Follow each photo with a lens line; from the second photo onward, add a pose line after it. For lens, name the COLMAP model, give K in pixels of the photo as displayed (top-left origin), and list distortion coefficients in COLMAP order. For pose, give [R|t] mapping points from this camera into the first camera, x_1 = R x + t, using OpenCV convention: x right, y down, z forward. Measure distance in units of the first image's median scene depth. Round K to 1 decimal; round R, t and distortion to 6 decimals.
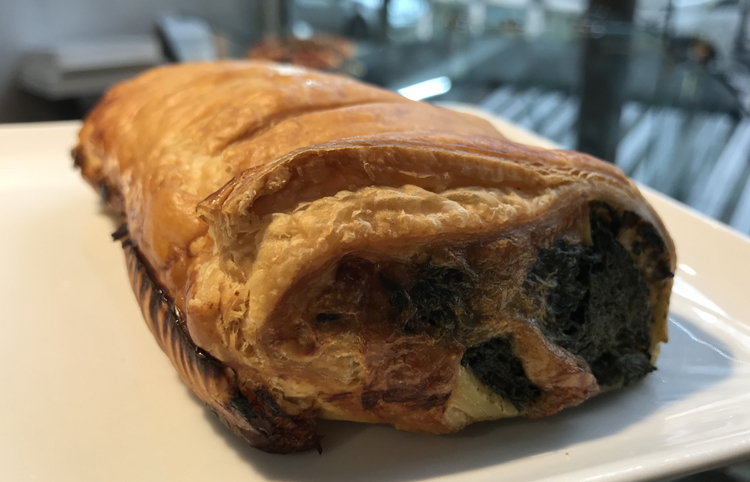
lens RADIAL K [[631.7, 0, 370.4], [0, 631.7, 239.9], [0, 0, 1]] dist [-0.002899, -0.037557]
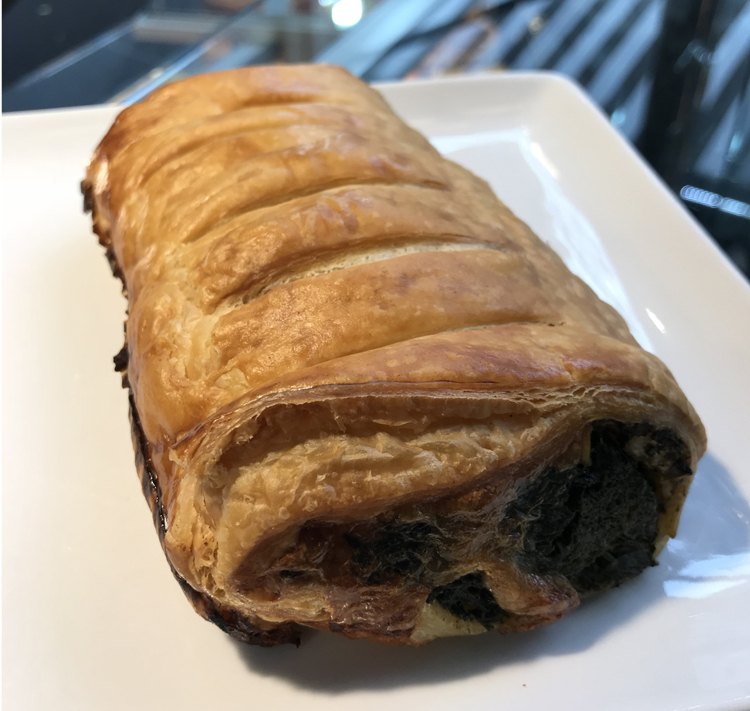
lens RADIAL K [[704.6, 0, 379.0], [0, 704.6, 356.8], [0, 0, 1]] dist [0.049087, 0.000000]
pose [[0.993040, 0.059556, -0.101610, 0.158893], [-0.028412, 0.958385, 0.284062, -0.506959], [0.114299, -0.279198, 0.953406, 0.002881]]
